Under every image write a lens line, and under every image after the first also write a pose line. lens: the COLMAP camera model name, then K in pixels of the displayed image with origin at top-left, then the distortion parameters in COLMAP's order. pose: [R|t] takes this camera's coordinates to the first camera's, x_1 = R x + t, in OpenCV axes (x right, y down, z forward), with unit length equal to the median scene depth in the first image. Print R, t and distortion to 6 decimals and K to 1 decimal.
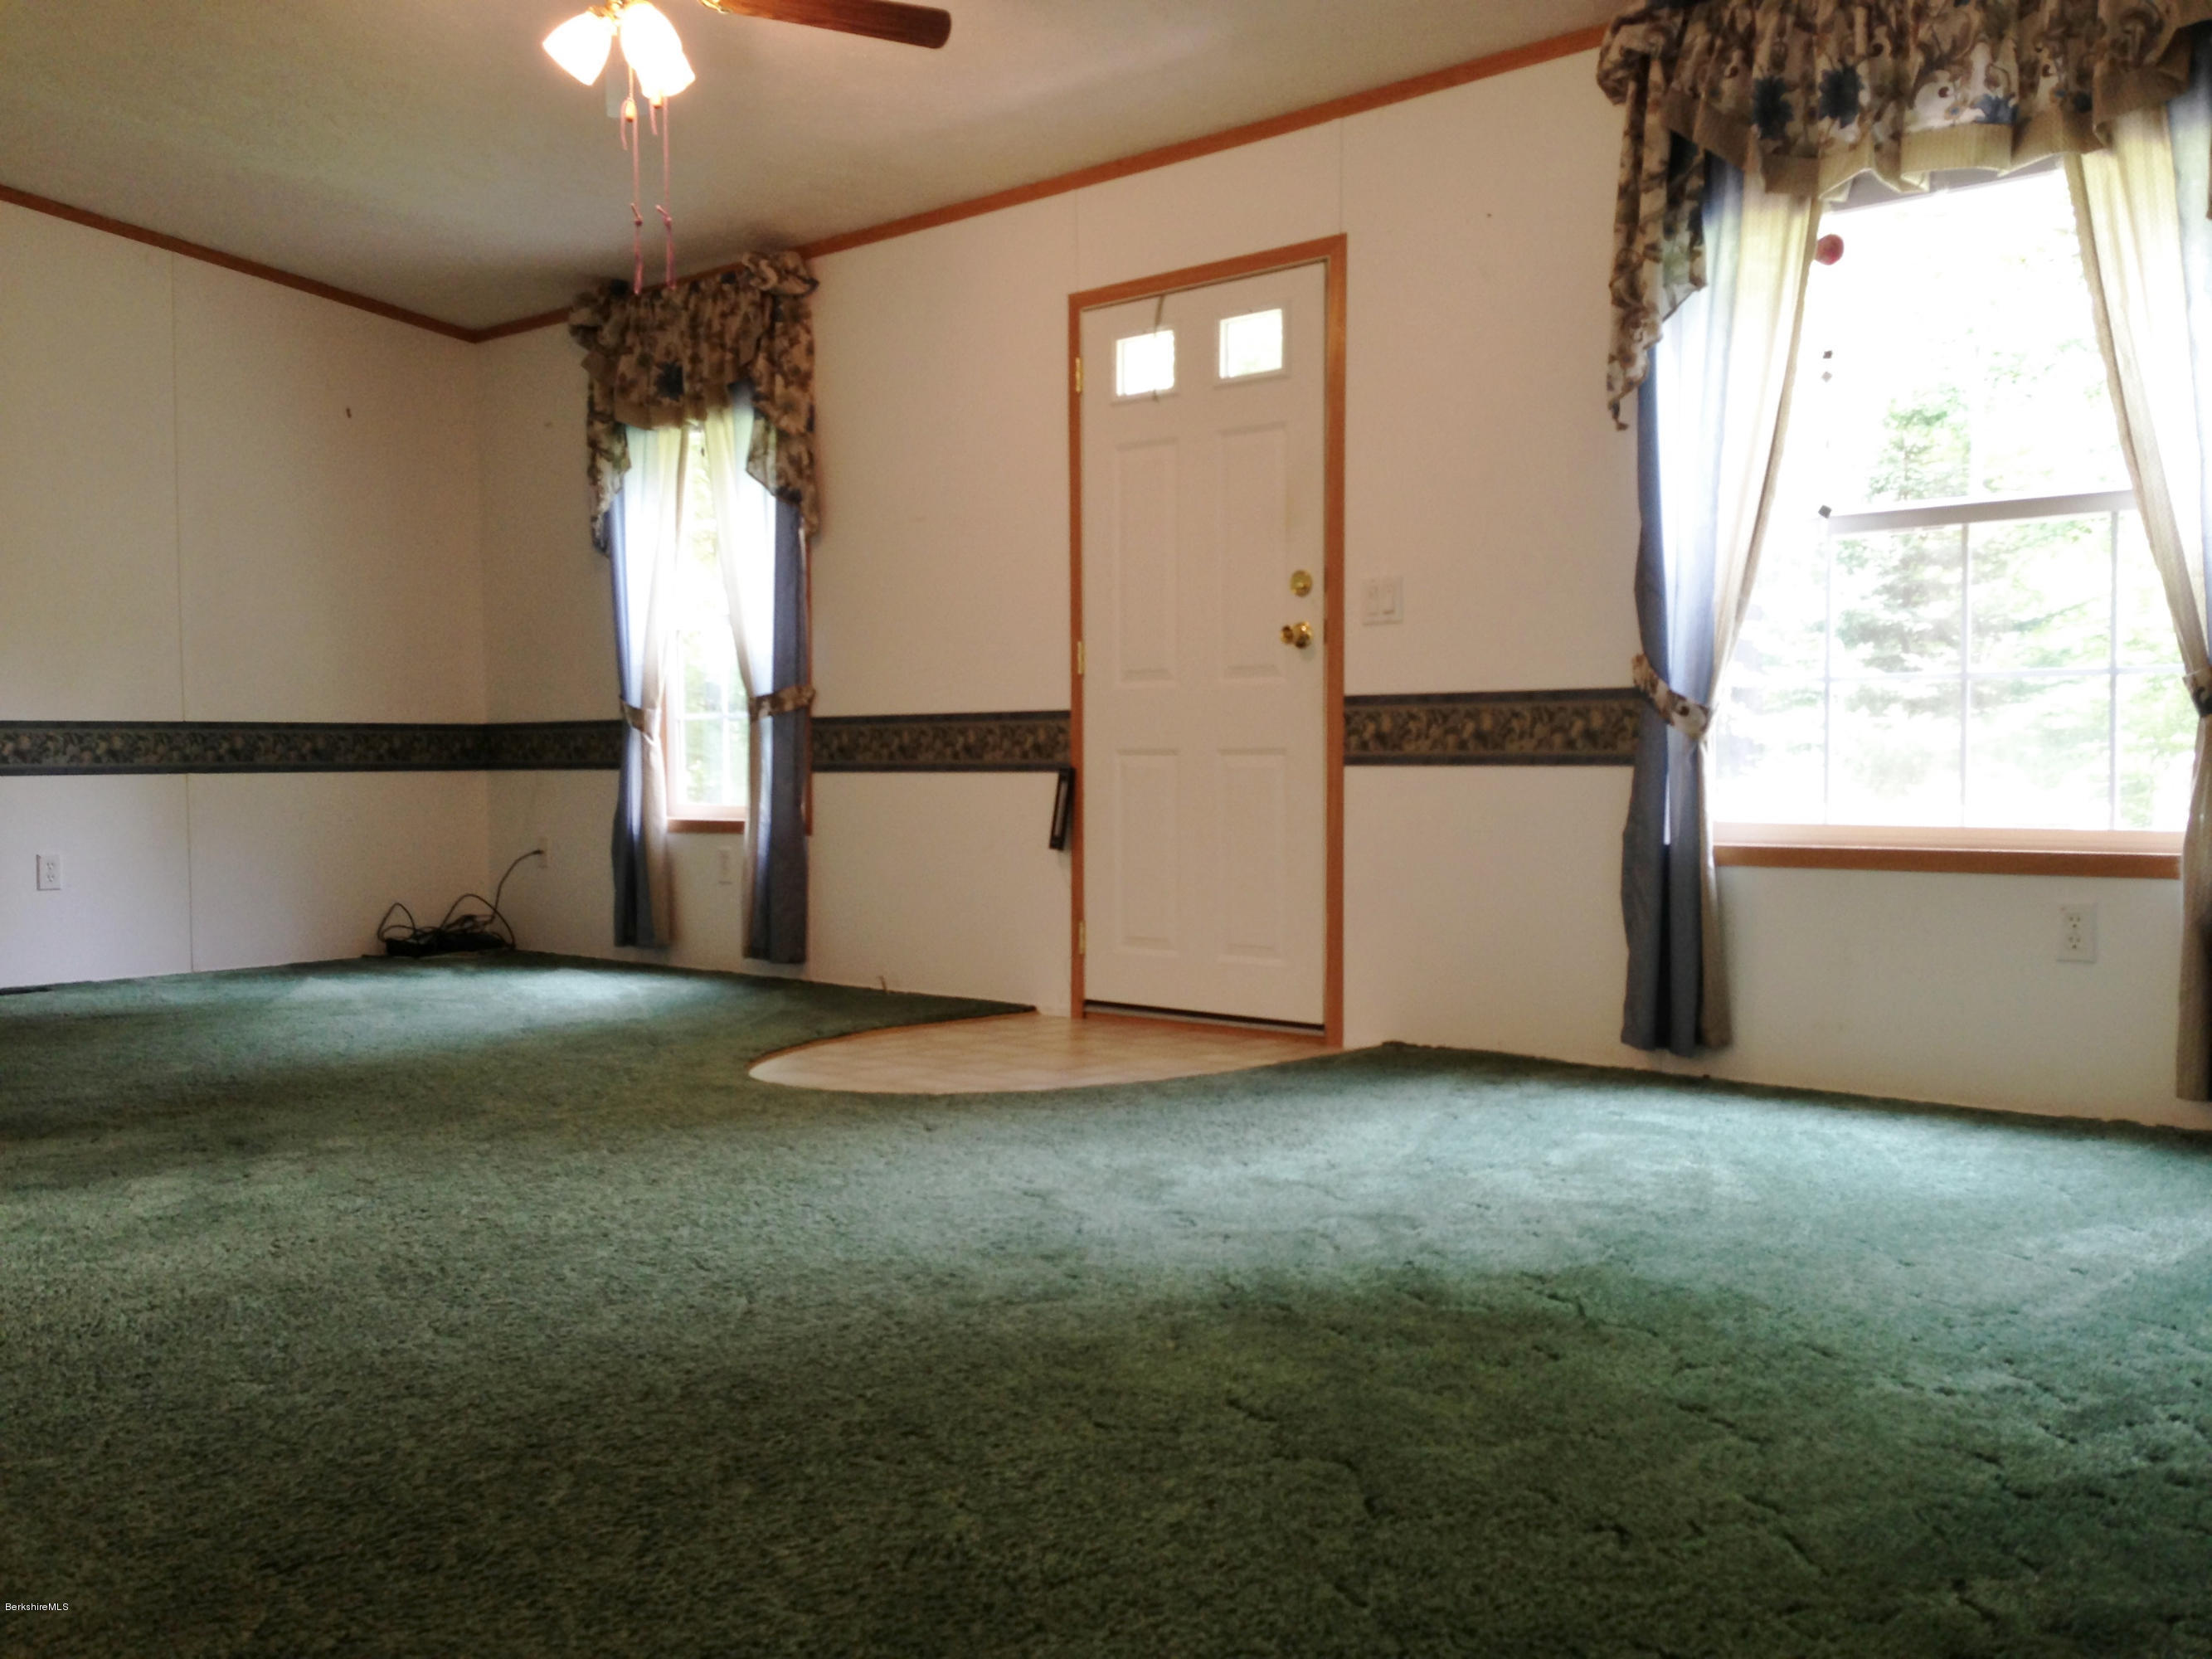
lens RADIAL K [[1468.9, 0, 1106.0], [0, 1468.9, 829.5], [0, 0, 1]] dist [0.022813, -0.000976]
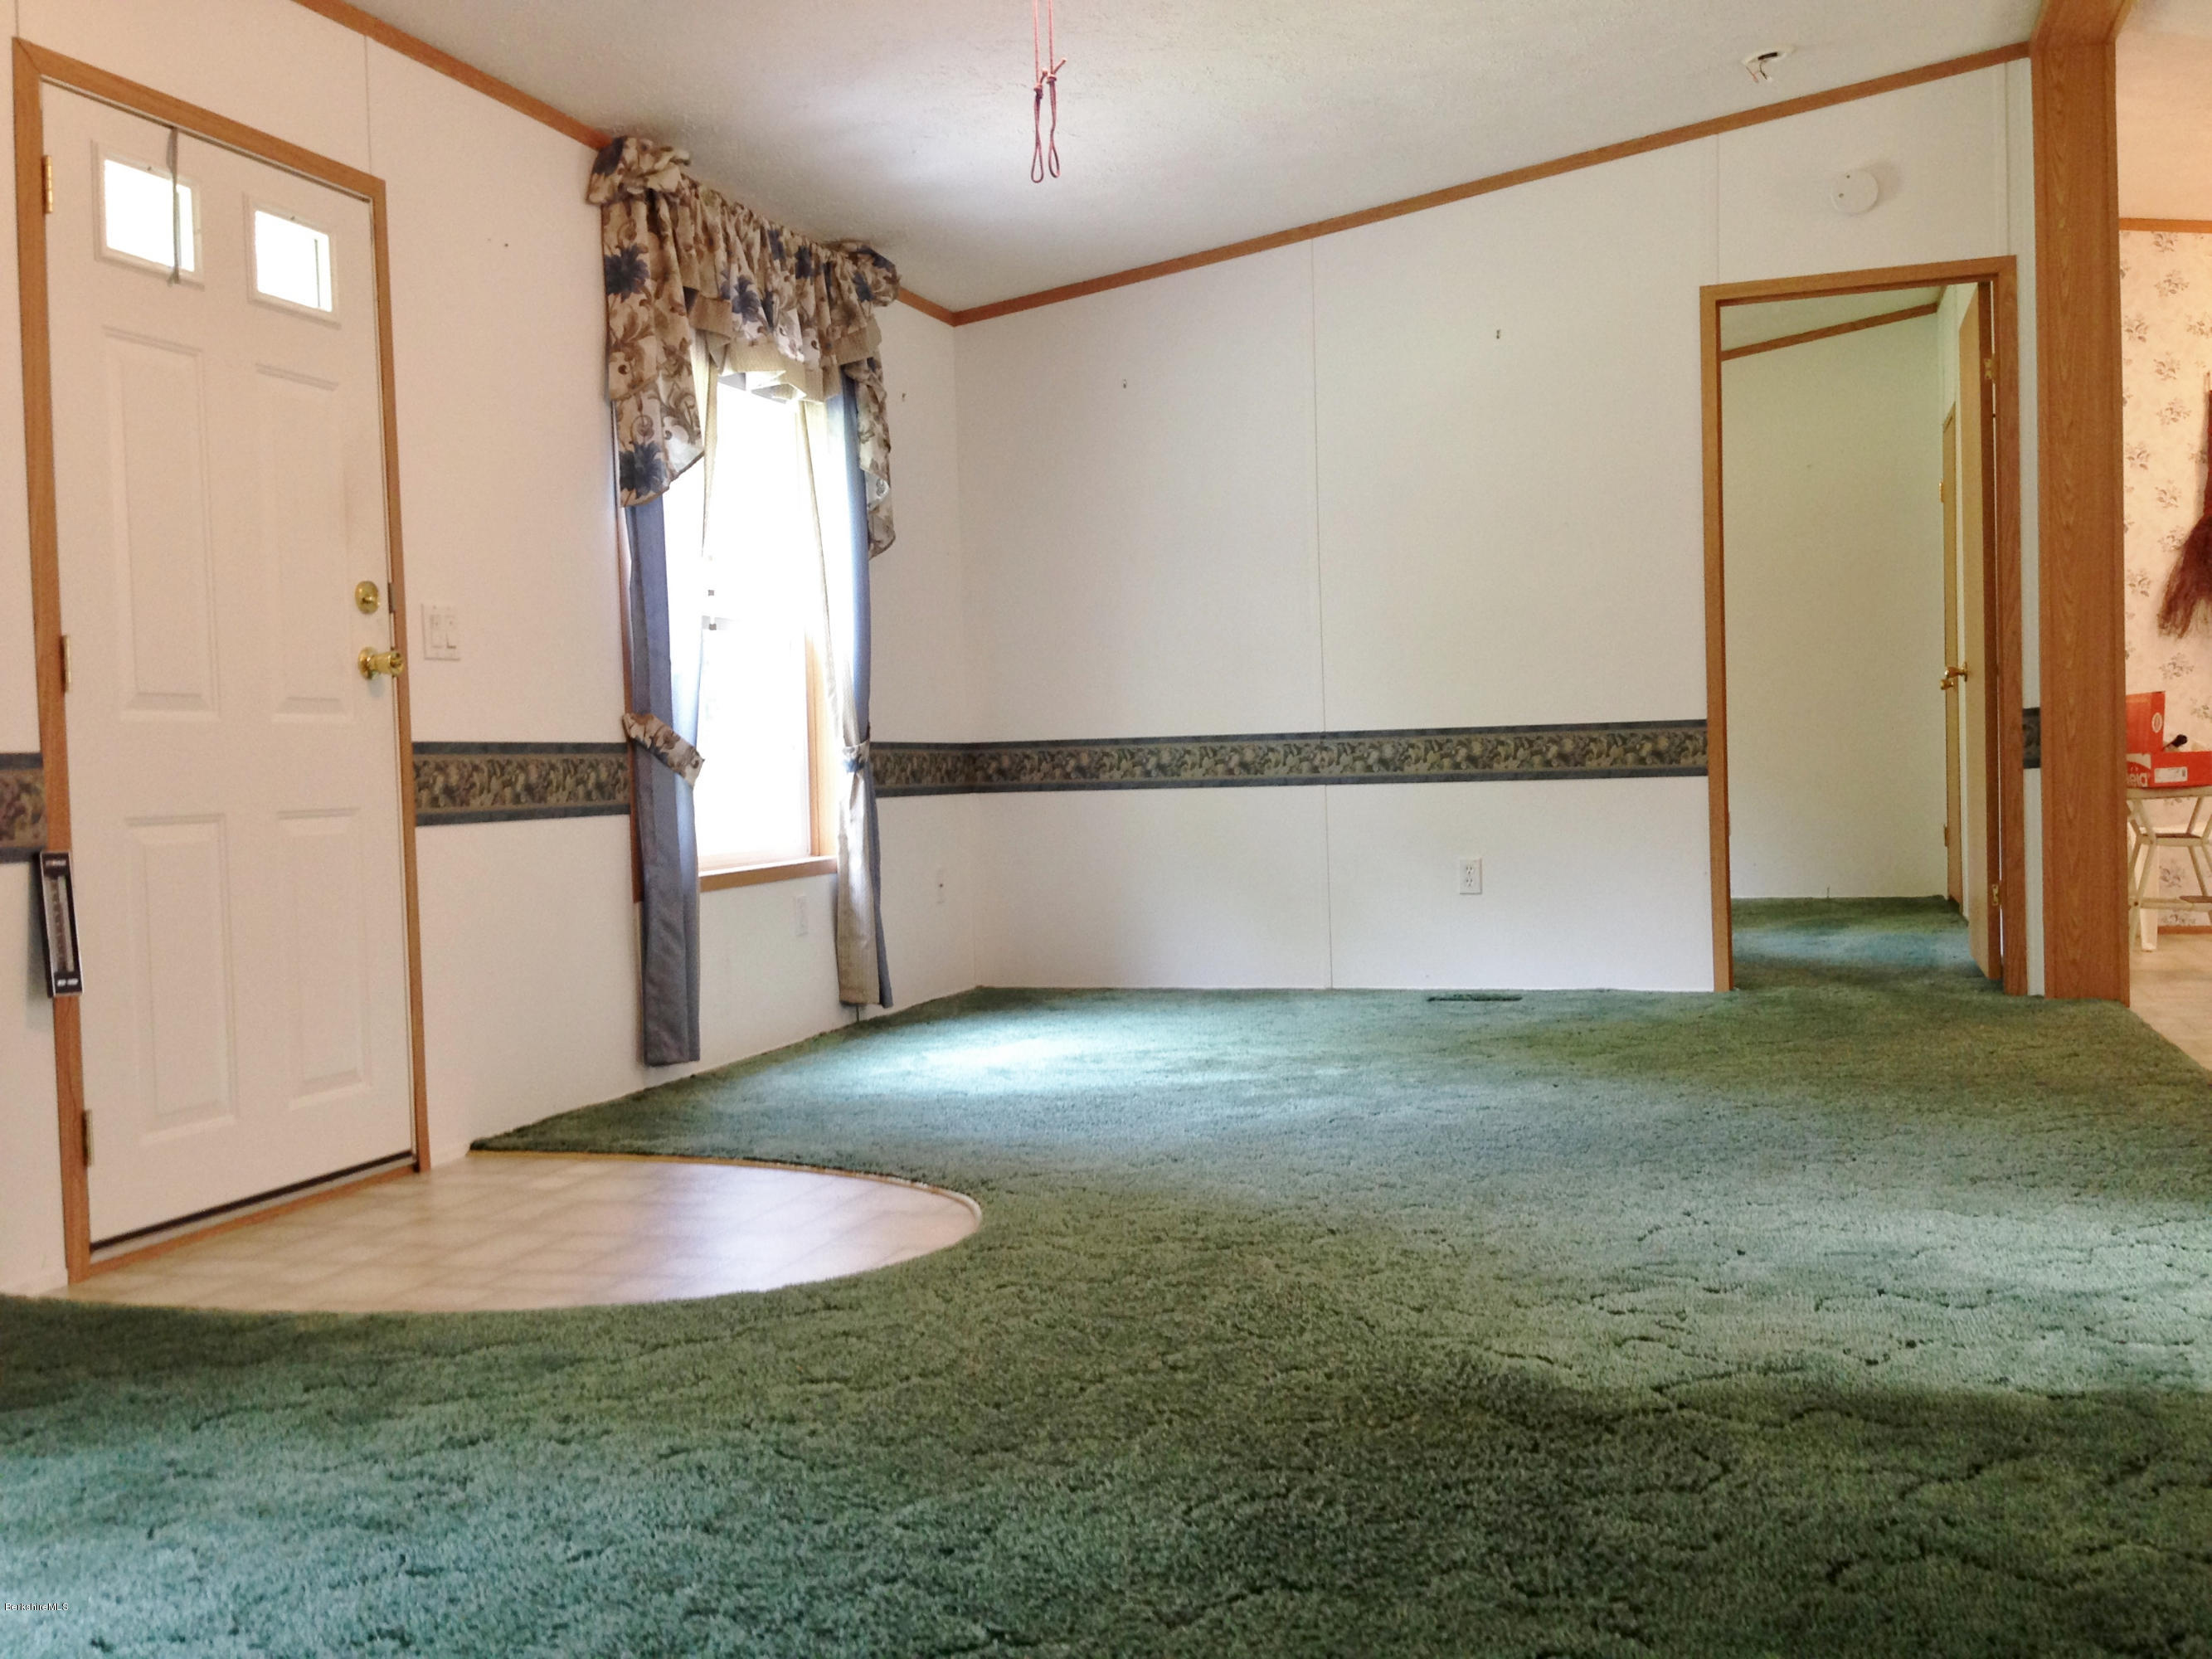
lens RADIAL K [[2041.6, 0, 1106.0], [0, 2041.6, 829.5], [0, 0, 1]] dist [0.119178, -0.016604]
pose [[-0.237335, -0.010737, 0.971369, -1.050927], [0.096263, 0.994757, 0.034515, -0.045249], [-0.966647, 0.101699, -0.235057, 0.906154]]
